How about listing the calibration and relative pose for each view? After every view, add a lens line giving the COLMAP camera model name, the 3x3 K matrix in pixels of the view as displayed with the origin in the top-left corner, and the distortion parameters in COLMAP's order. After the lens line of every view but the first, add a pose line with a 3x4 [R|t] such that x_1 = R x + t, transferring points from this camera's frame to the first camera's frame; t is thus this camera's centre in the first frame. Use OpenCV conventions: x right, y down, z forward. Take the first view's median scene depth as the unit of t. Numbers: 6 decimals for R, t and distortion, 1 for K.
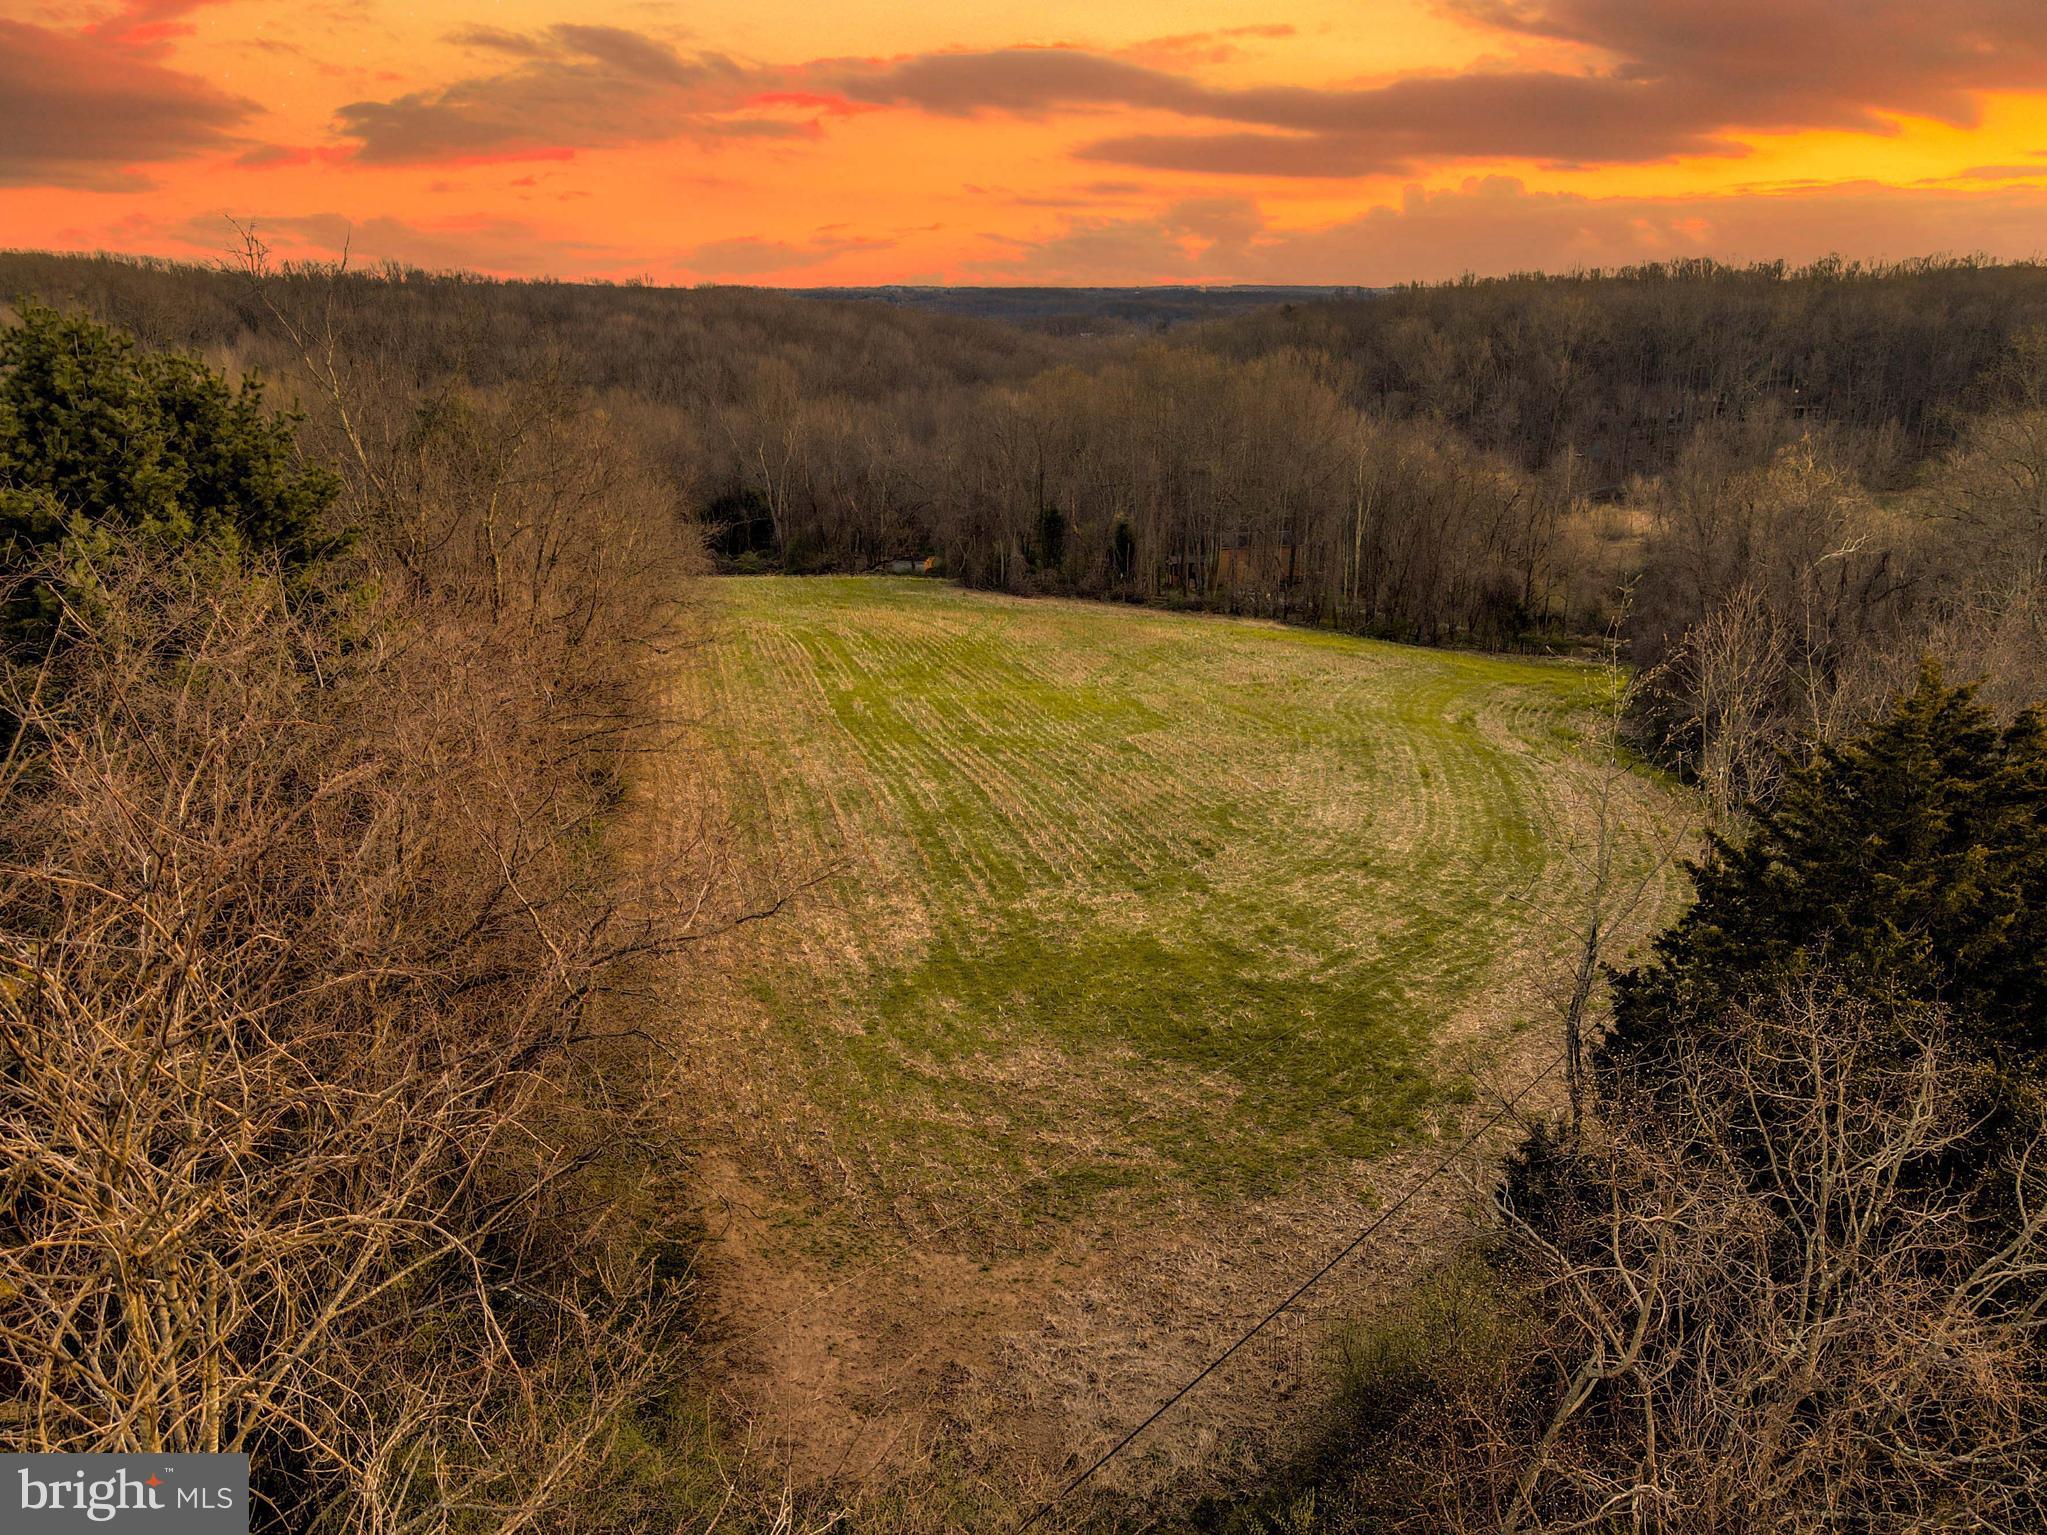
lens RADIAL K [[1499.2, 0, 1025.3], [0, 1499.2, 771.2], [0, 0, 1]] dist [0.011224, -0.002405]
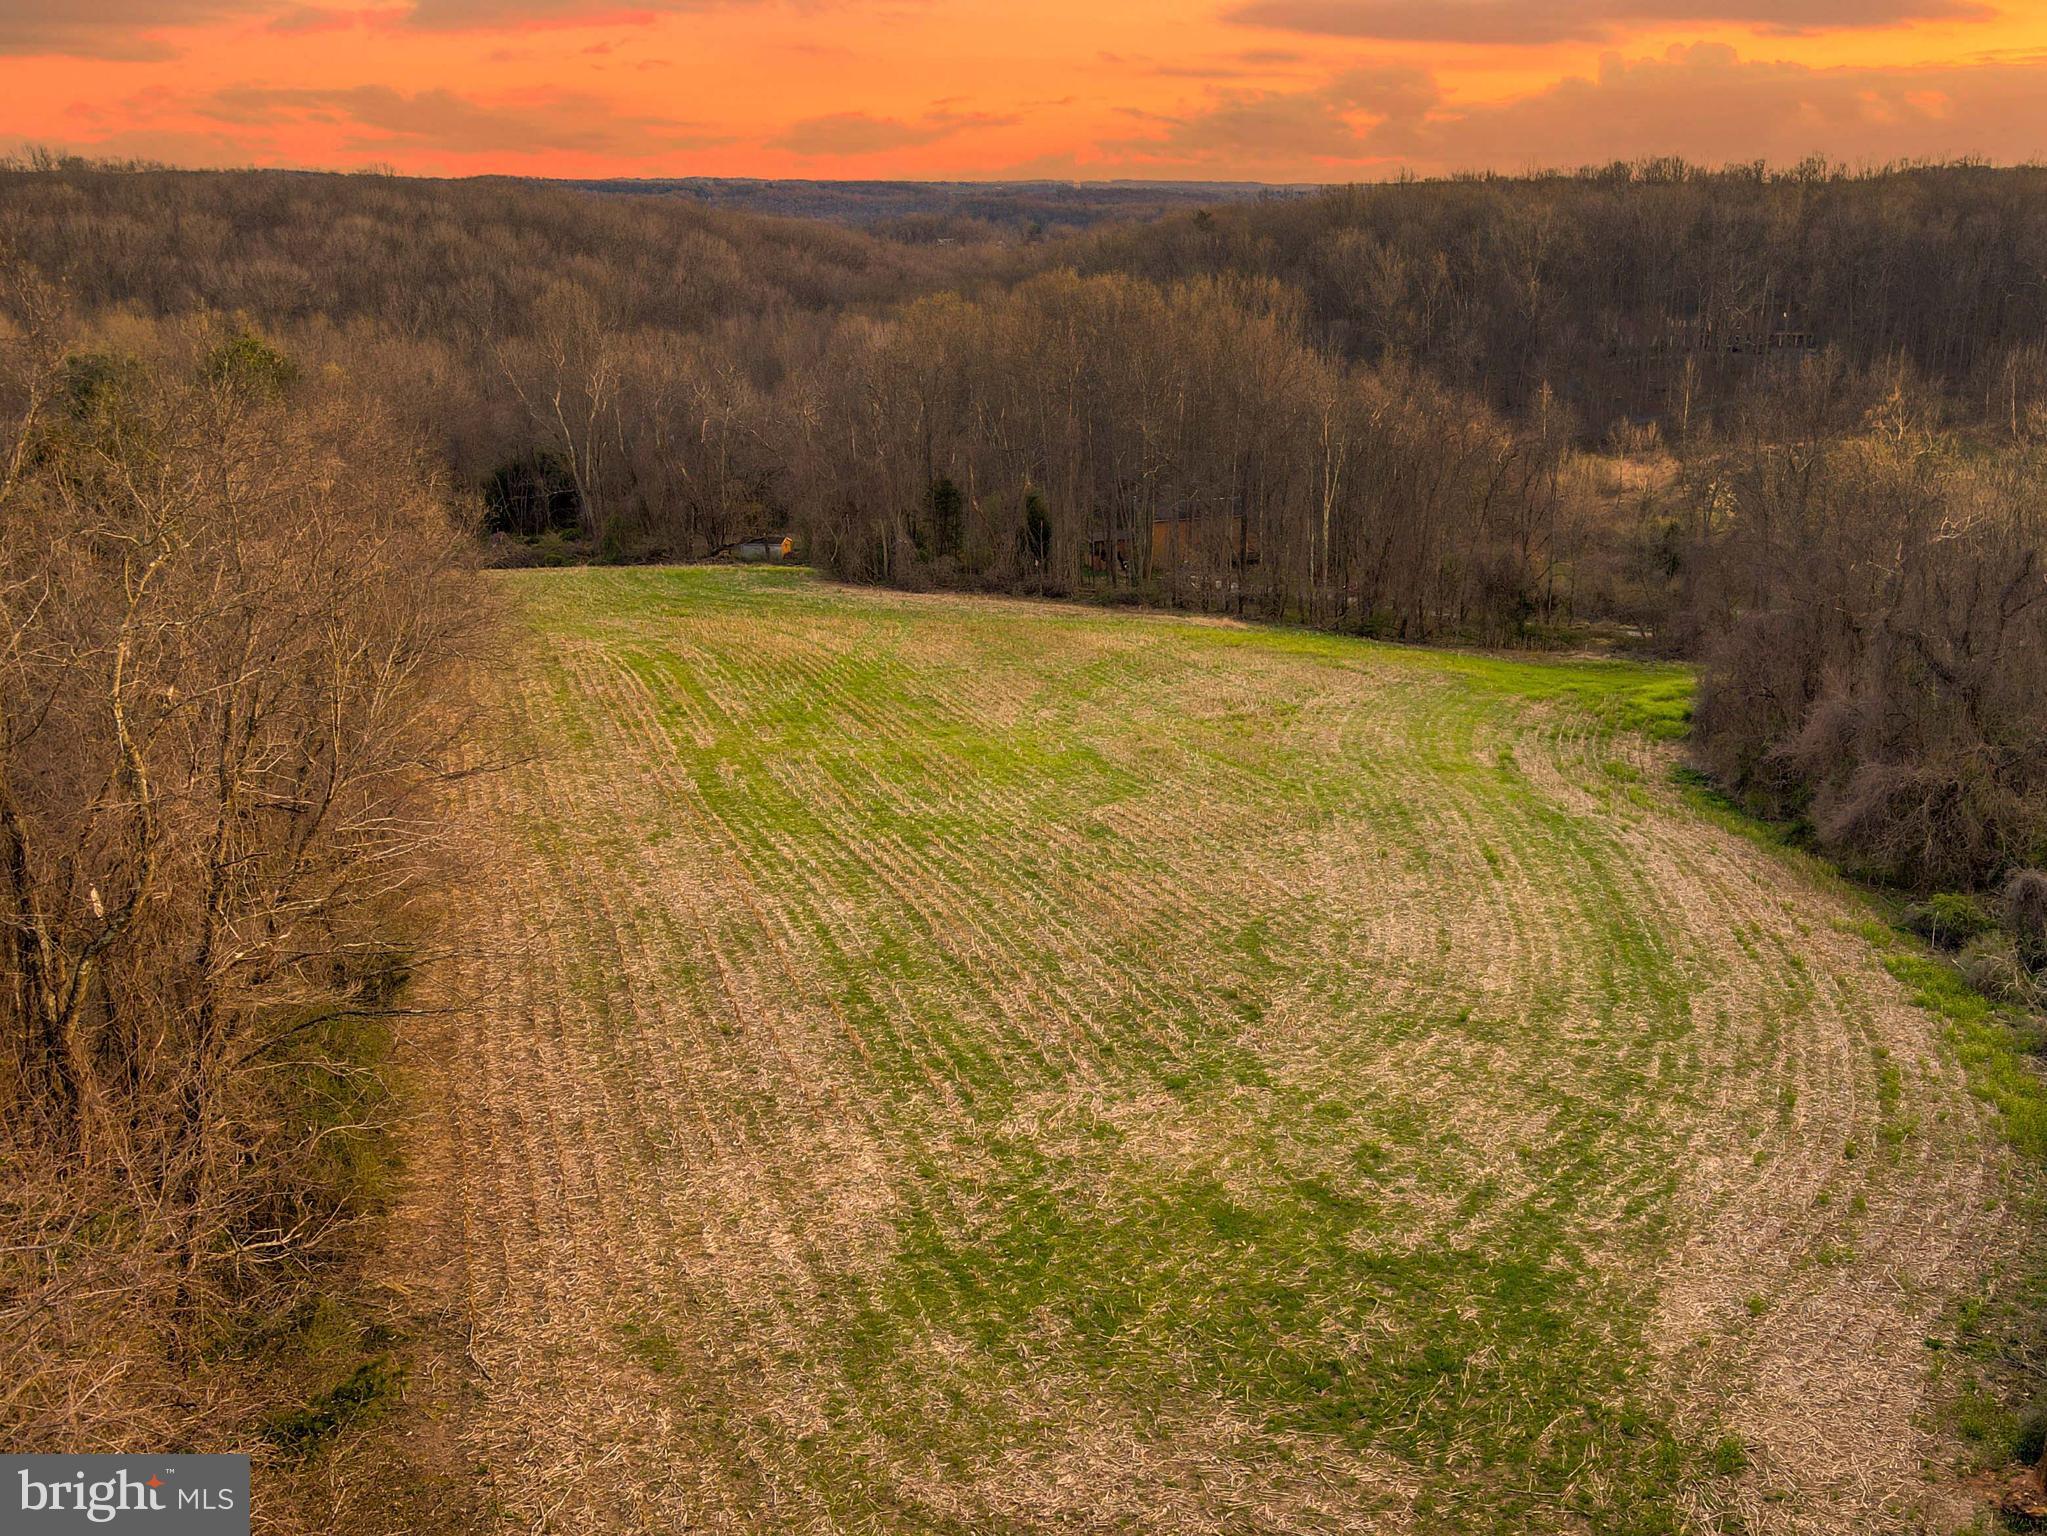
lens RADIAL K [[1499.2, 0, 1062.2], [0, 1499.2, 759.1], [0, 0, 1]] dist [0.011224, -0.002405]
pose [[0.987598, -0.056181, 0.146608, -0.051830], [0.045611, 0.996178, 0.074489, -0.094651], [-0.150233, -0.066878, 0.986386, 0.219402]]
